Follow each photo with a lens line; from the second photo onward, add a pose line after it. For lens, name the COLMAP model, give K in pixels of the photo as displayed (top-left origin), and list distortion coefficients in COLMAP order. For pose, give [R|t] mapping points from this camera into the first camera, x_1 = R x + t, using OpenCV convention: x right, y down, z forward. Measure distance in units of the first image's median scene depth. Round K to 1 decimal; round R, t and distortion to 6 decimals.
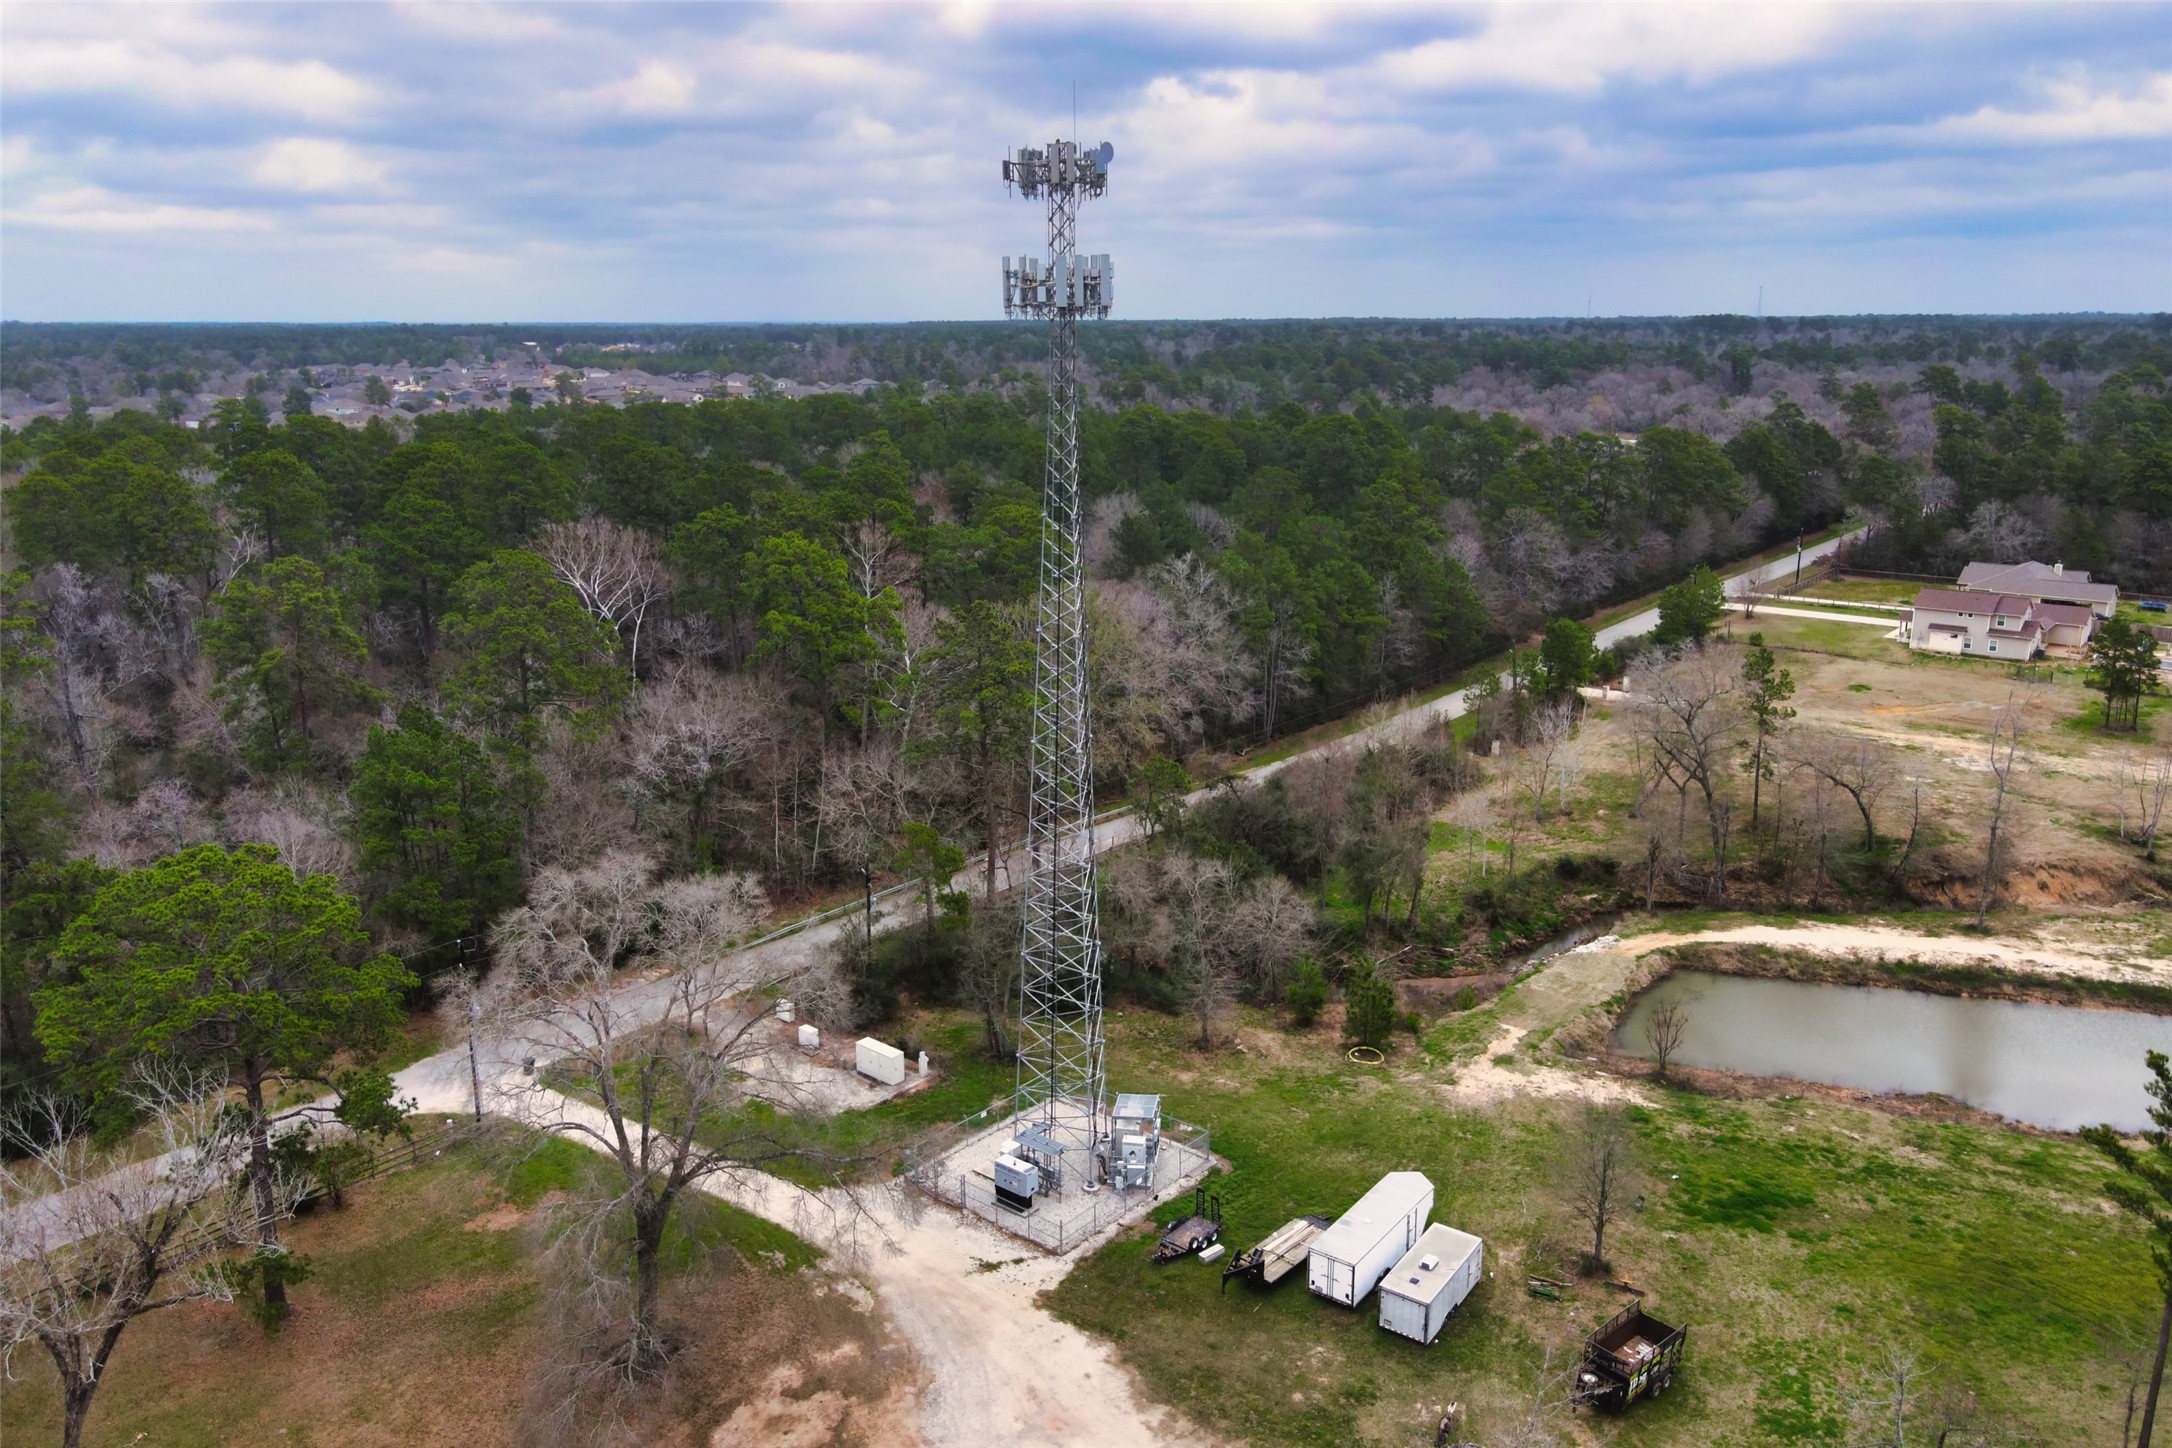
lens RADIAL K [[1597.5, 0, 1089.4], [0, 1597.5, 708.2], [0, 0, 1]] dist [0.004655, 0.006571]
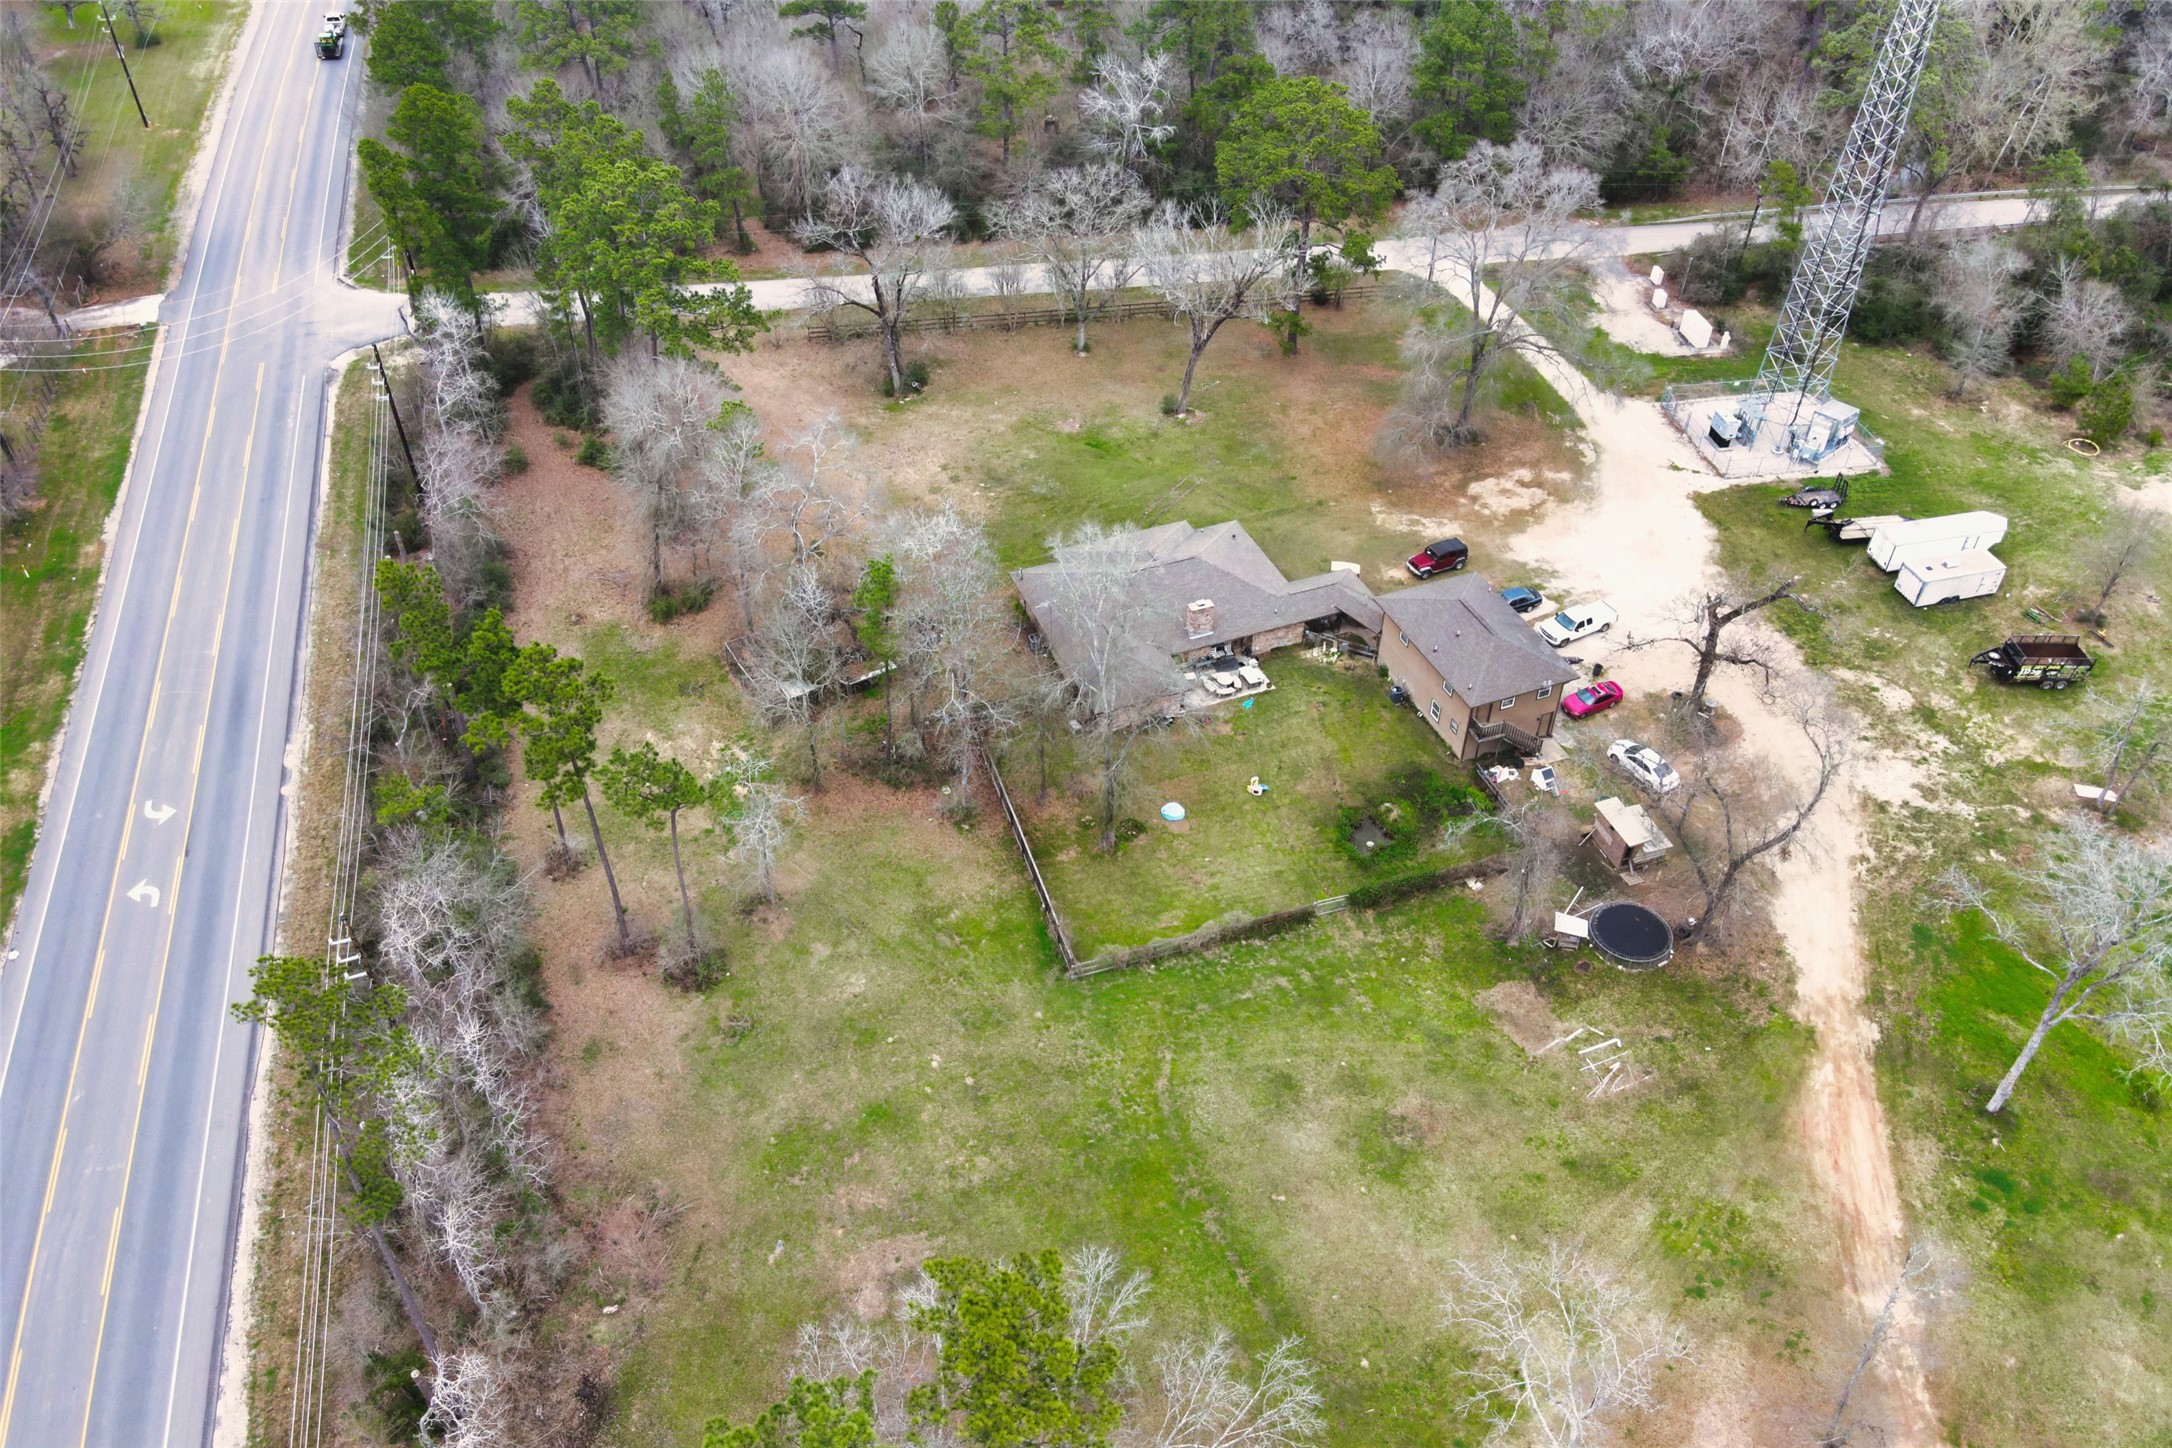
lens RADIAL K [[1597.5, 0, 1089.4], [0, 1597.5, 708.2], [0, 0, 1]] dist [0.004655, 0.006571]
pose [[0.764809, 0.420308, -0.488272, 0.347158], [-0.151221, 0.853825, 0.498112, -0.136724], [0.626259, -0.307123, 0.716572, -0.530590]]
